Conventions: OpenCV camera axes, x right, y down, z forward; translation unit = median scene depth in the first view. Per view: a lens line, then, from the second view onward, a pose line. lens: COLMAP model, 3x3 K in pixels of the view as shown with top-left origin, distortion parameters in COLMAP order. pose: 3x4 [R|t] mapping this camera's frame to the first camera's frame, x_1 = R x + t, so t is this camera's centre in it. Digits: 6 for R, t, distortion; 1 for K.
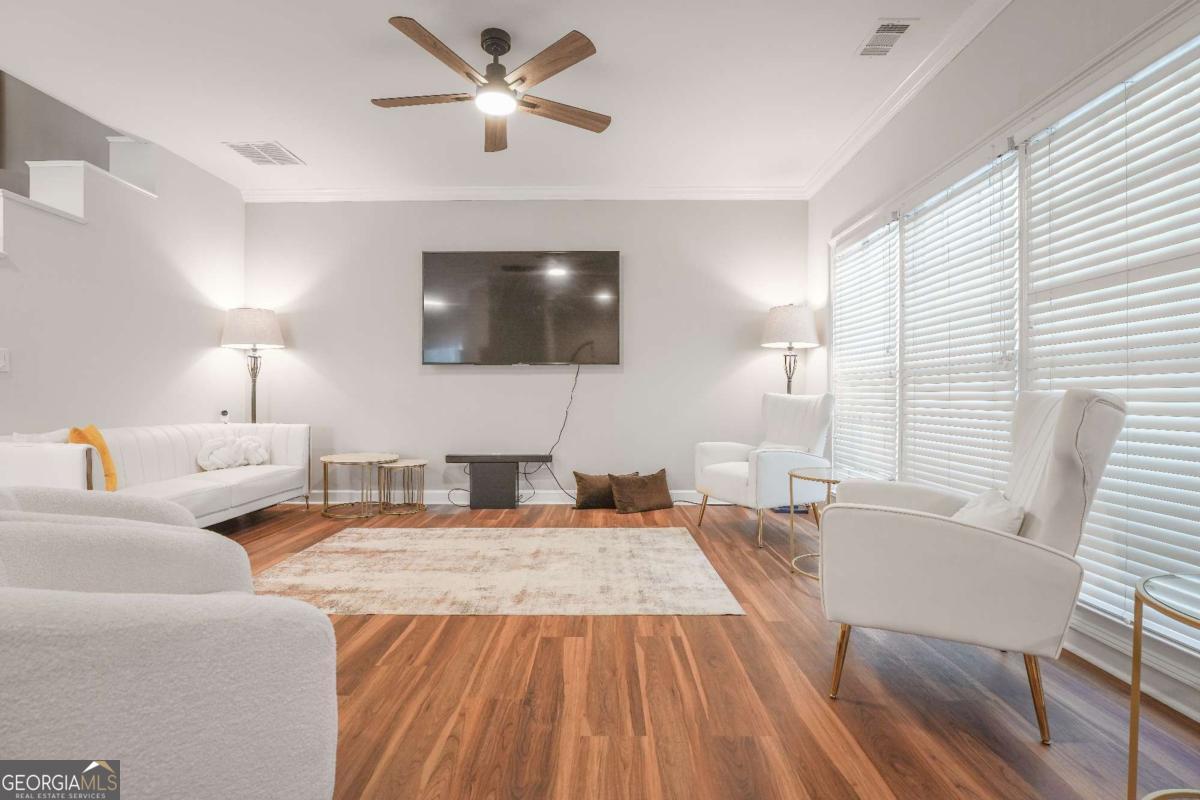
lens RADIAL K [[546.5, 0, 593.6], [0, 546.5, 400.8], [0, 0, 1]] dist [-0.003513, -0.000605]
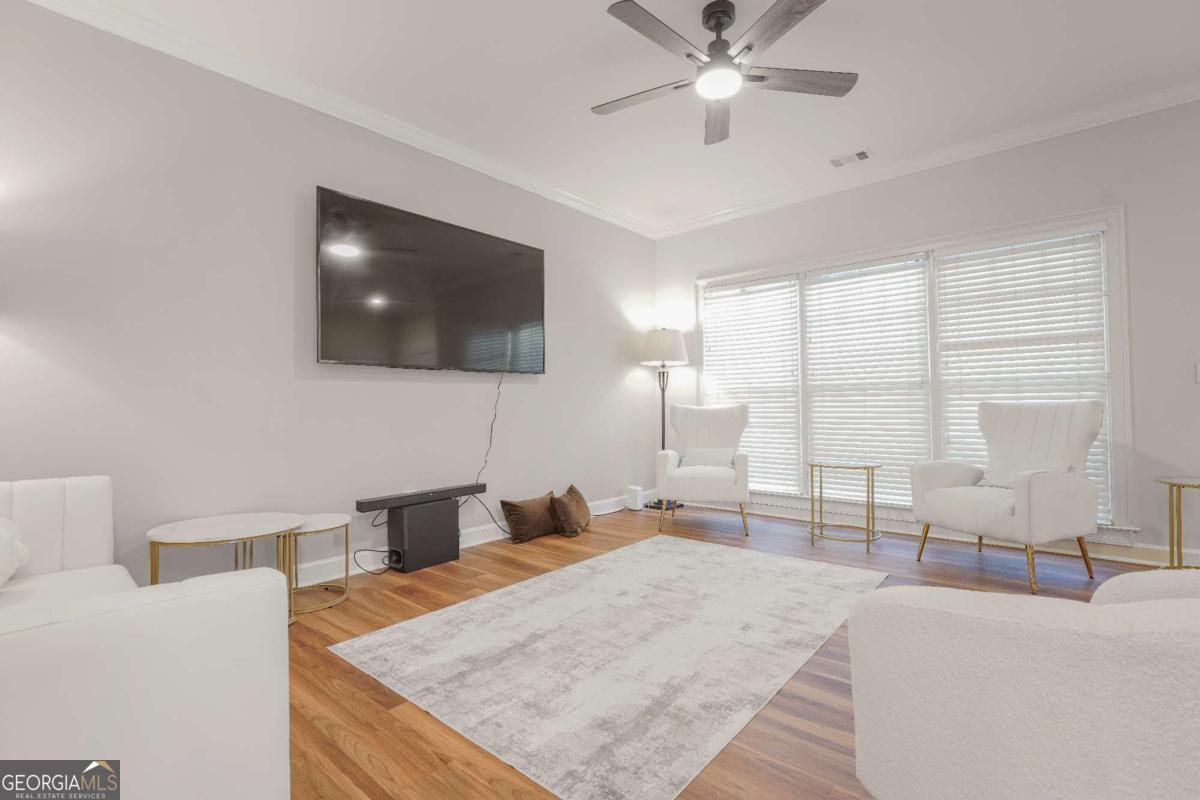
lens RADIAL K [[546.5, 0, 591.0], [0, 546.5, 401.1], [0, 0, 1]] dist [-0.003513, -0.000605]
pose [[0.645465, -0.002873, 0.763784, -0.672876], [0.019710, 0.999723, -0.012896, -0.010486], [-0.763535, 0.023378, 0.645343, 0.397104]]
